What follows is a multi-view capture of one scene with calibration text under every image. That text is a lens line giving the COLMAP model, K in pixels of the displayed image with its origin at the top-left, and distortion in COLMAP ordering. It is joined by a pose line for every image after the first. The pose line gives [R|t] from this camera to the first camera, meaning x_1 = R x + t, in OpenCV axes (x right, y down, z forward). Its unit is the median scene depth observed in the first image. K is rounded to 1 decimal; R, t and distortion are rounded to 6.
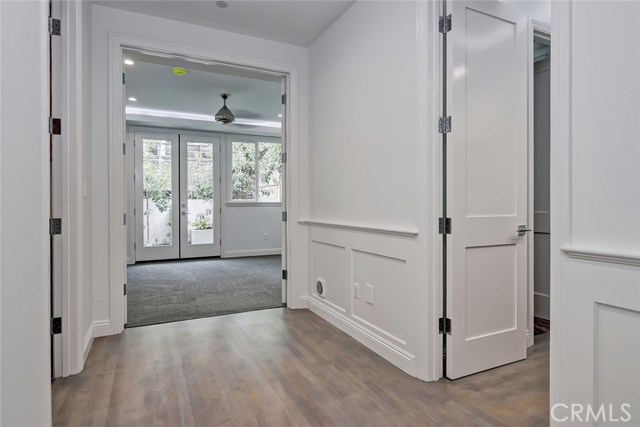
lens RADIAL K [[346.0, 0, 318.5], [0, 346.0, 205.1], [0, 0, 1]] dist [-0.000221, 0.000032]
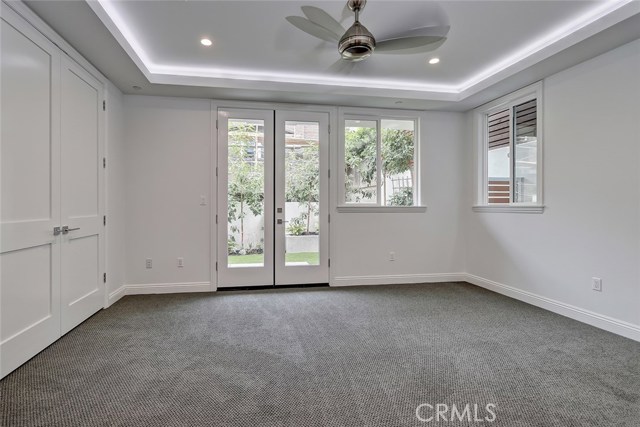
lens RADIAL K [[297.9, 0, 296.5], [0, 297.9, 202.5], [0, 0, 1]] dist [0.000315, 0.000139]
pose [[0.953942, -0.000220, -0.299991, -0.144440], [-0.004383, 0.999883, -0.014670, -0.005334], [0.299959, 0.015309, 0.953829, 0.355758]]
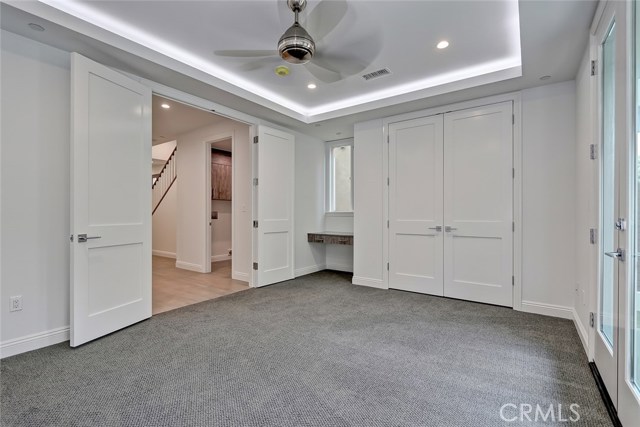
lens RADIAL K [[291.5, 0, 320.0], [0, 291.5, 213.5], [0, 0, 1]] dist [-0.001053, -0.000280]
pose [[-0.879131, 0.005676, -0.476547, -0.064902], [0.000985, 0.999949, 0.010092, -0.009741], [0.476580, 0.008402, -0.879091, 0.902794]]
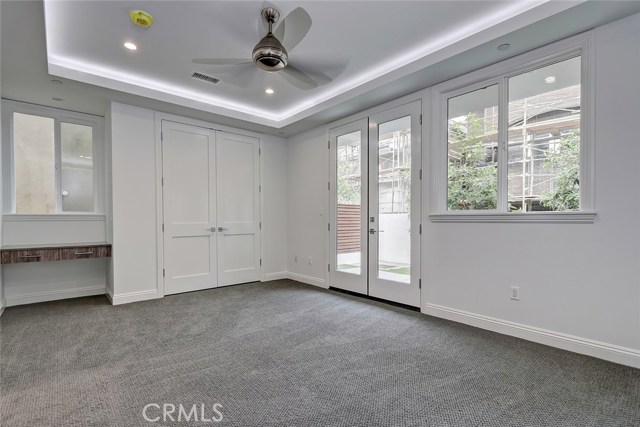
lens RADIAL K [[297.0, 0, 313.3], [0, 297.0, 220.7], [0, 0, 1]] dist [-0.000999, -0.000251]
pose [[0.250451, 0.004919, -0.968117, 0.124432], [-0.002566, 0.999987, 0.004417, 0.000929], [0.968126, 0.001378, 0.250460, 0.614844]]
